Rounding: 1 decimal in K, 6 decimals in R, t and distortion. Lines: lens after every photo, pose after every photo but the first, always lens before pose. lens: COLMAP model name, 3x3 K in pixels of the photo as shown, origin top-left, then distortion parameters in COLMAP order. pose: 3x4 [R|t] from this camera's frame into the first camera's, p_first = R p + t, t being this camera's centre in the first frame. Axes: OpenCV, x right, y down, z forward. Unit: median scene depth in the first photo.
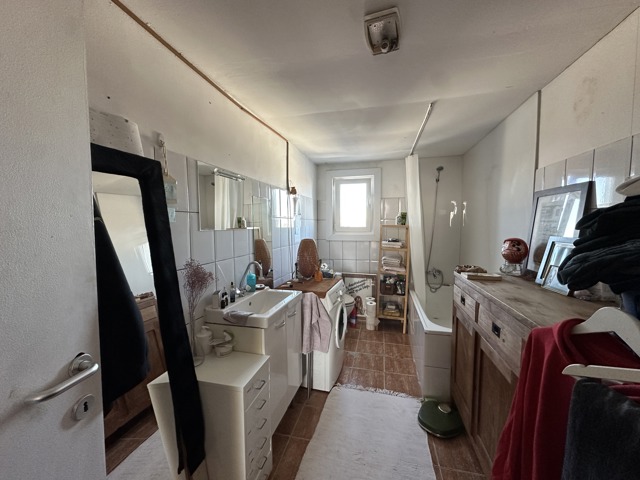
lens RADIAL K [[256.8, 0, 320.0], [0, 256.8, 240.0], [0, 0, 1]] dist [-0.001603, -0.000004]
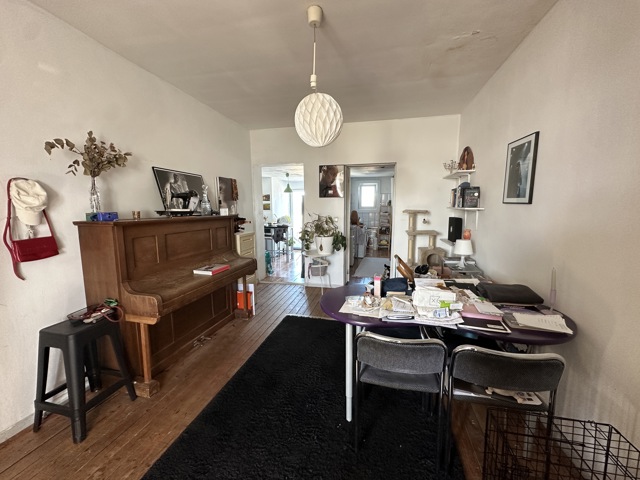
lens RADIAL K [[256.8, 0, 320.0], [0, 256.8, 240.0], [0, 0, 1]] dist [-0.001603, -0.000004]
pose [[0.999892, 0.001476, 0.014588, -0.345099], [-0.002596, 0.997021, 0.077083, 0.073894], [-0.014431, -0.077112, 0.996918, -1.353519]]
